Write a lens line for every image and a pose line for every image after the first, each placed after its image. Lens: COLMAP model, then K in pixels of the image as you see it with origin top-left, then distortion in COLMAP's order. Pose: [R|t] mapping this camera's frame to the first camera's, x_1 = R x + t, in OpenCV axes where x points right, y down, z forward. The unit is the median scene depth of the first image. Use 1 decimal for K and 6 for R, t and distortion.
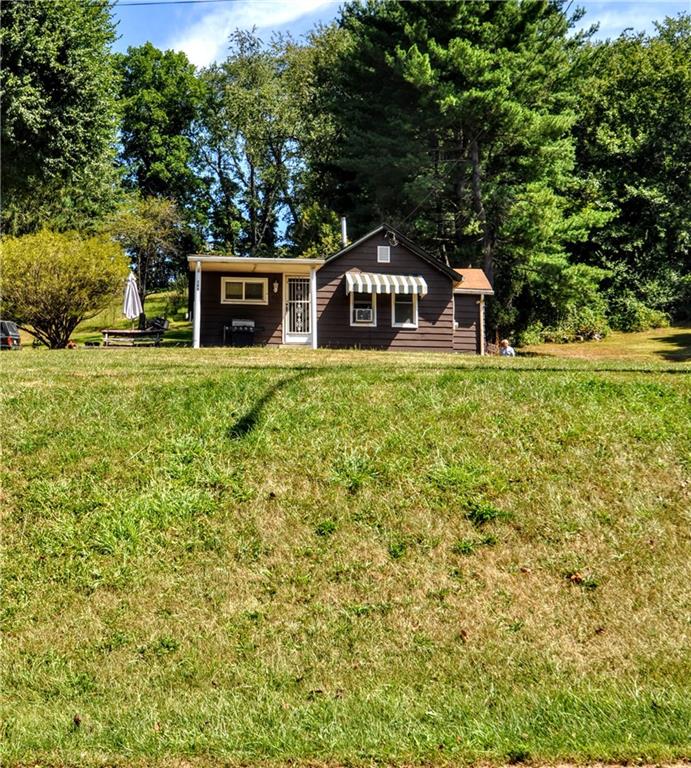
lens RADIAL K [[1142.3, 0, 345.5], [0, 1142.3, 384.0], [0, 0, 1]] dist [-0.037085, -0.074501]
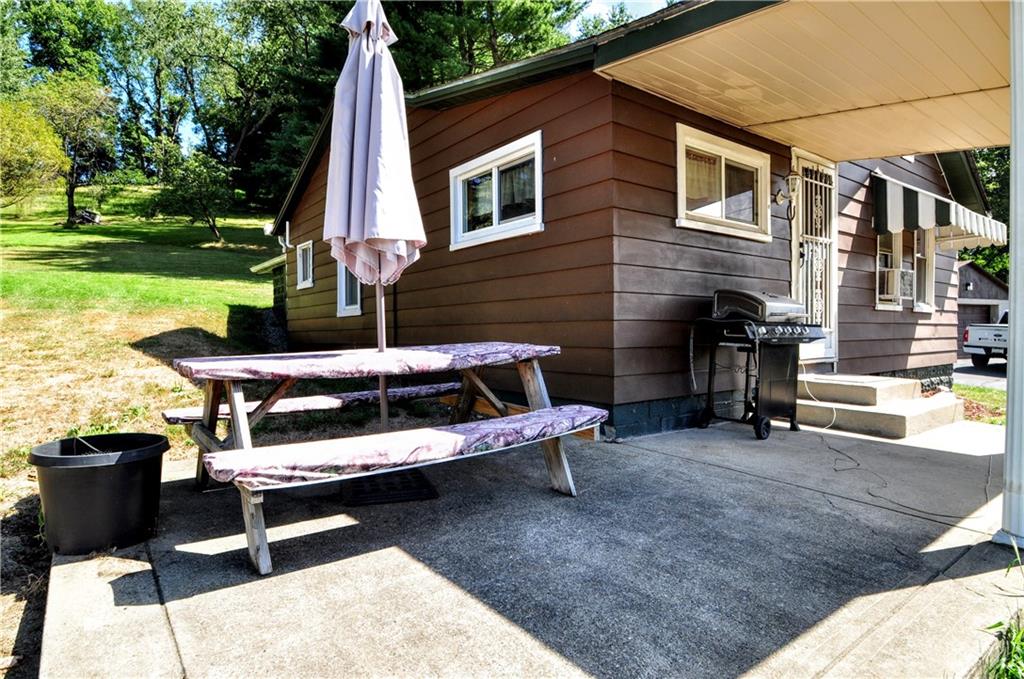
lens RADIAL K [[579.6, 0, 512.0], [0, 579.6, 339.5], [0, 0, 1]] dist [-0.022605, -0.001607]
pose [[0.871533, -0.010751, 0.490220, -0.191962], [-0.052347, 0.992006, 0.114820, -0.052931], [-0.487535, -0.125731, 0.864003, 0.826185]]
